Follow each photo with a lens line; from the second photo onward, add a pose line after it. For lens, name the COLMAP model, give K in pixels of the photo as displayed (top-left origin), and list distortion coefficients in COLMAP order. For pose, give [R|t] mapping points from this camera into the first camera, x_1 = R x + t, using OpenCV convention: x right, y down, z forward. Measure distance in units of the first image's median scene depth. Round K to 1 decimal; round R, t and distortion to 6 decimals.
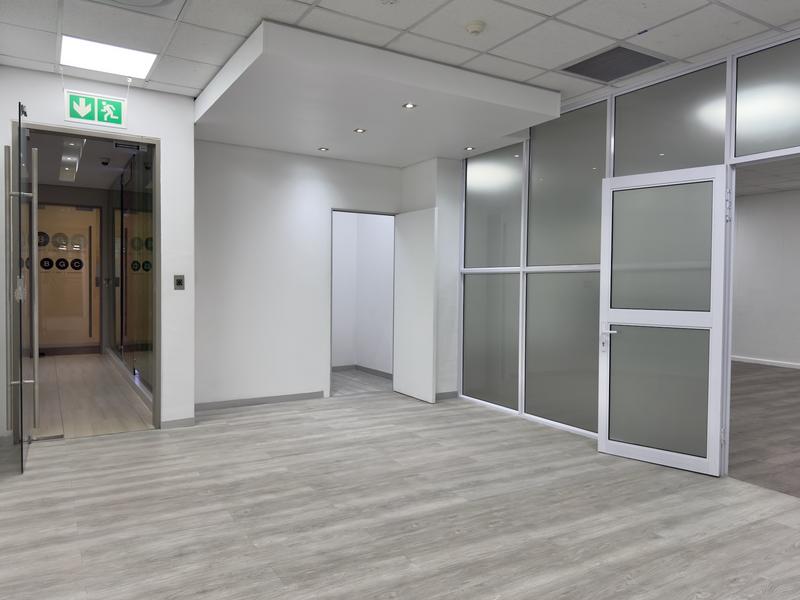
lens RADIAL K [[566.0, 0, 397.9], [0, 566.0, 296.9], [0, 0, 1]] dist [0.006237, -0.026989]
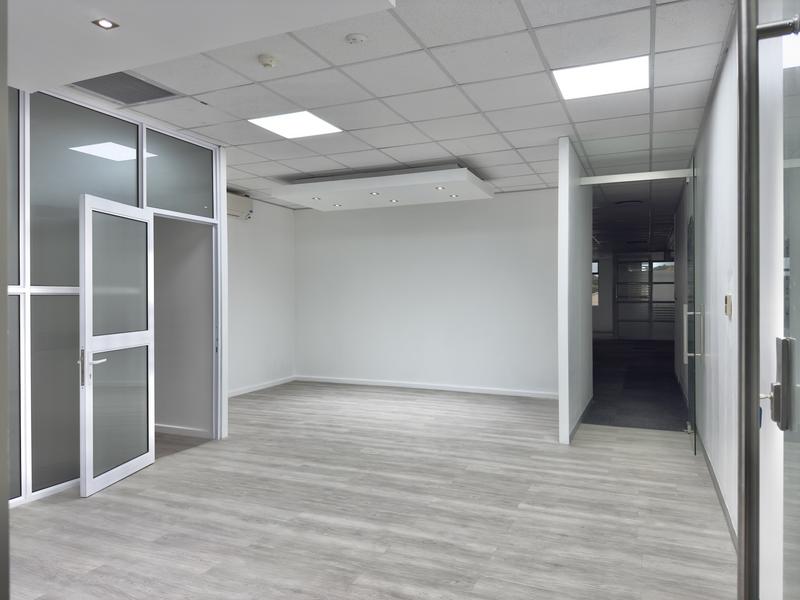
lens RADIAL K [[566.0, 0, 397.9], [0, 566.0, 296.9], [0, 0, 1]] dist [0.006237, -0.026989]
pose [[-0.559834, -0.015101, 0.828467, -0.911105], [0.020706, 0.999267, 0.032207, -0.084838], [-0.828346, 0.035185, -0.559111, 1.515327]]
